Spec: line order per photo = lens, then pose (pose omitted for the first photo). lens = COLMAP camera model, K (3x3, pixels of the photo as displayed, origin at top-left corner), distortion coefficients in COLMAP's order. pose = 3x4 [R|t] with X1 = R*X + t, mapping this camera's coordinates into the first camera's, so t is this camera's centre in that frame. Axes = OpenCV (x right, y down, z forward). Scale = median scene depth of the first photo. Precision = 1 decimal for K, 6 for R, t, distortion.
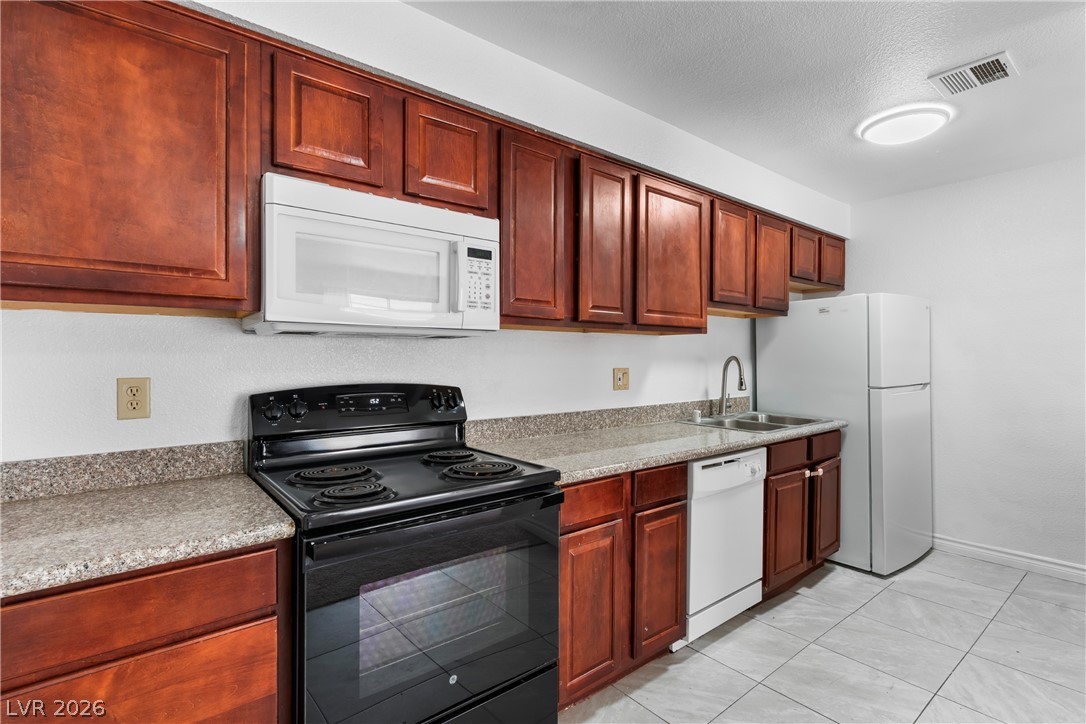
lens RADIAL K [[517.0, 0, 545.2], [0, 517.0, 358.8], [0, 0, 1]] dist [0.001224, 0.000496]
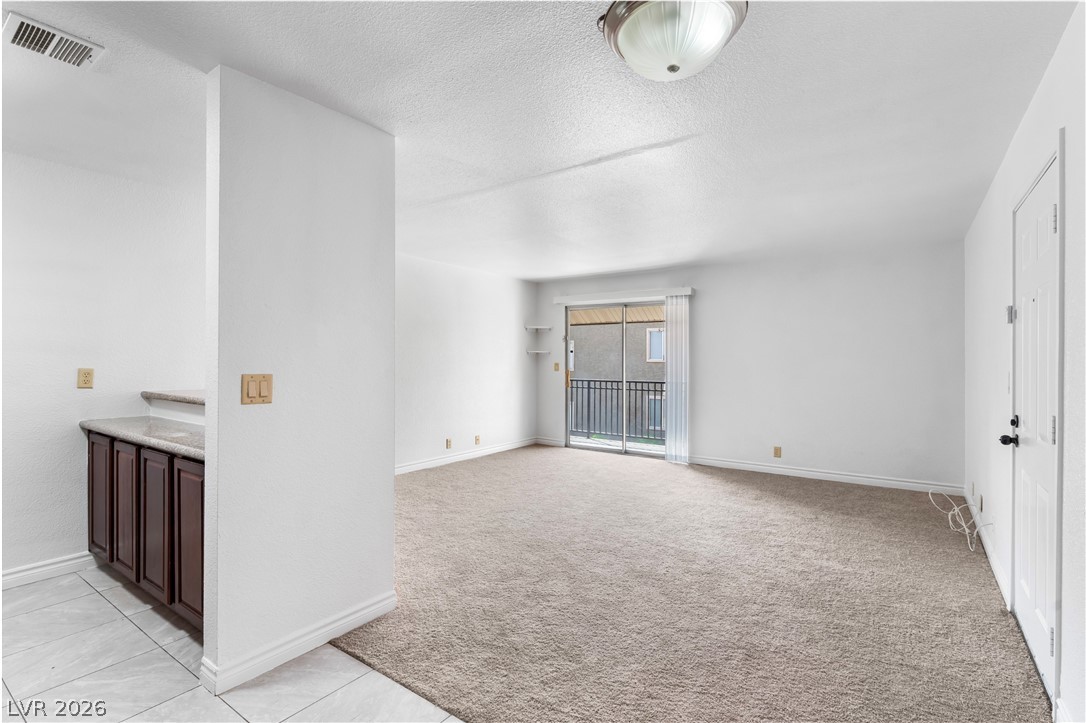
lens RADIAL K [[512.4, 0, 543.8], [0, 512.4, 358.4], [0, 0, 1]] dist [0.002283, 0.000349]
pose [[-0.265711, 0.001191, 0.964052, -0.219175], [-0.000152, 0.999999, -0.001278, -0.000398], [-0.964053, -0.000486, -0.265711, 0.355396]]
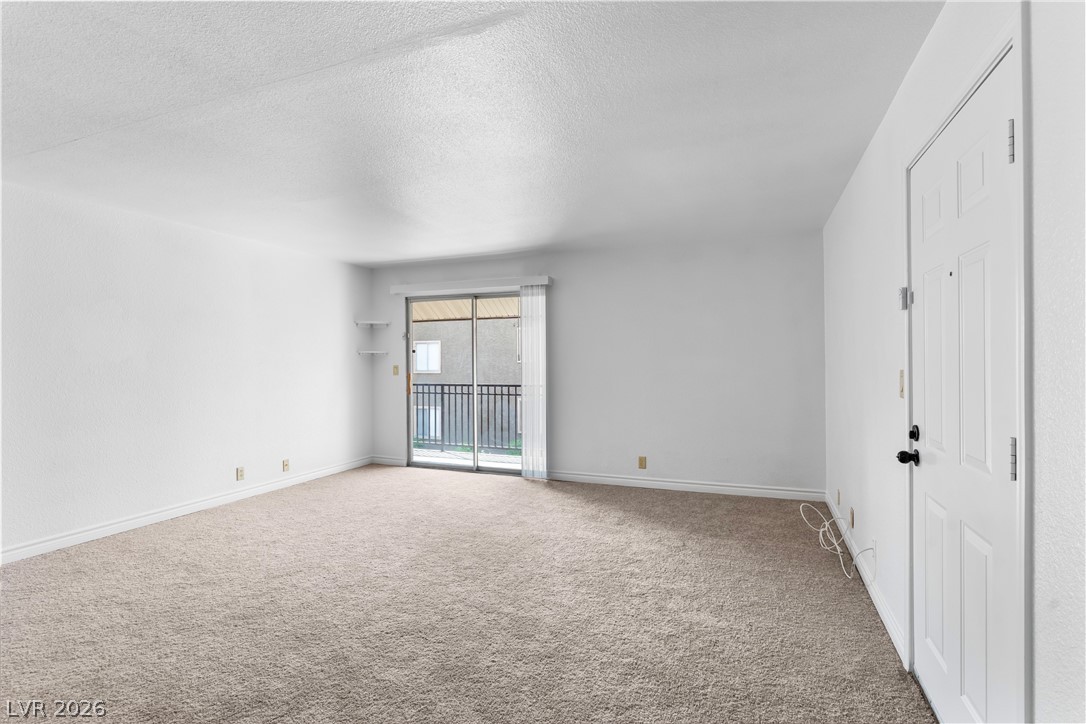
lens RADIAL K [[522.4, 0, 543.4], [0, 522.4, 358.7], [0, 0, 1]] dist [-0.002328, 0.000852]
pose [[-0.482204, 0.006404, 0.876036, 0.085785], [0.010482, 0.999944, -0.001540, 0.001628], [-0.875997, 0.008439, -0.482244, 0.076979]]
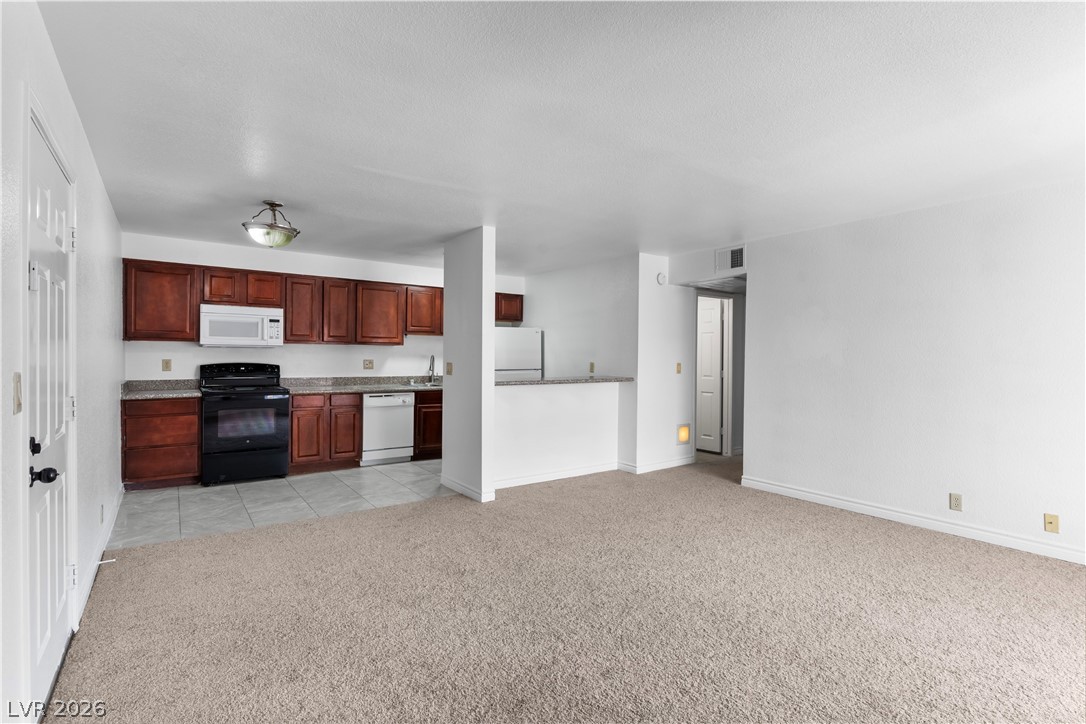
lens RADIAL K [[522.4, 0, 543.4], [0, 522.4, 358.7], [0, 0, 1]] dist [-0.002328, 0.000852]
pose [[0.997973, 0.008489, -0.063076, 1.240671], [-0.008407, 0.999963, 0.001561, 0.002958], [0.063087, -0.001028, 0.998007, -1.487273]]
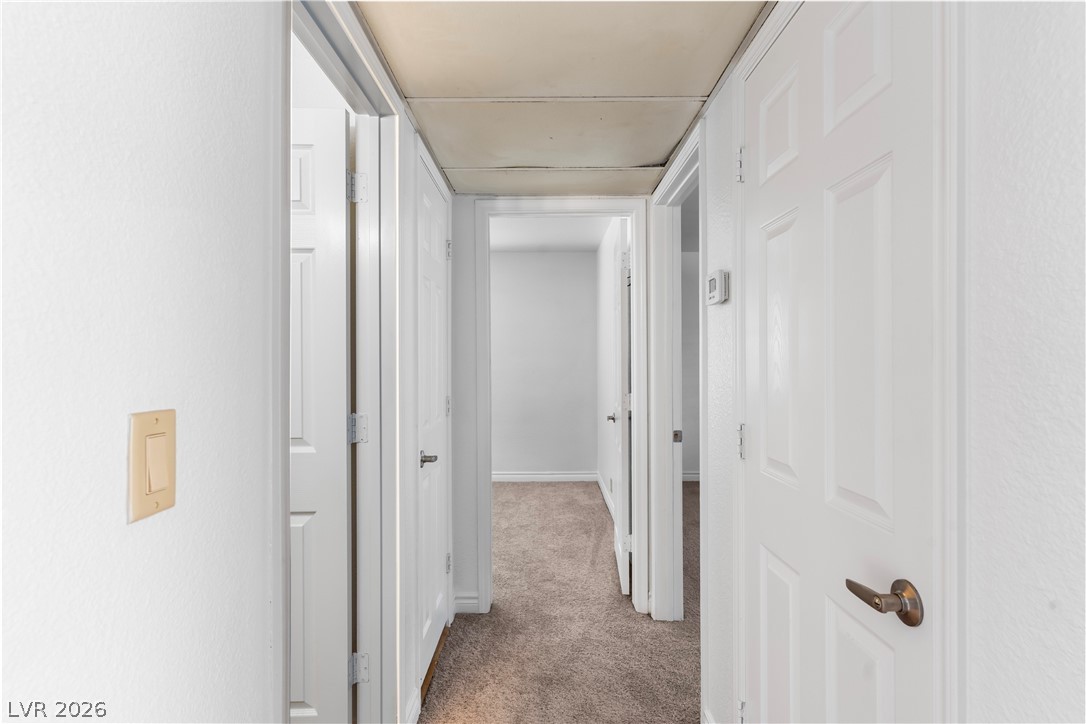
lens RADIAL K [[522.4, 0, 543.4], [0, 522.4, 358.7], [0, 0, 1]] dist [-0.002328, 0.000852]
pose [[0.633953, 0.001442, 0.773370, 1.654235], [0.007454, 0.999940, -0.007974, -0.000575], [-0.773335, 0.010820, 0.633905, 0.741644]]
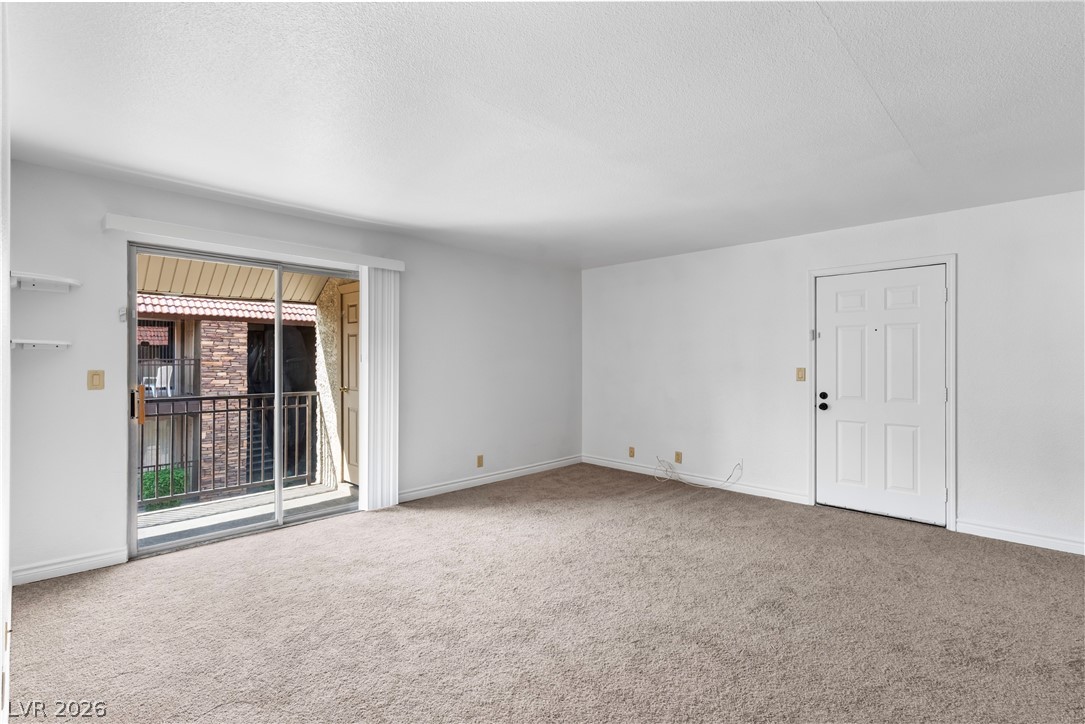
lens RADIAL K [[511.9, 0, 543.3], [0, 511.9, 358.9], [0, 0, 1]] dist [0.002283, 0.000349]
pose [[-0.993497, -0.000584, -0.113859, 1.743726], [-0.000672, 1.000000, 0.000731, -0.007429], [0.113859, 0.000803, -0.993497, 0.874619]]
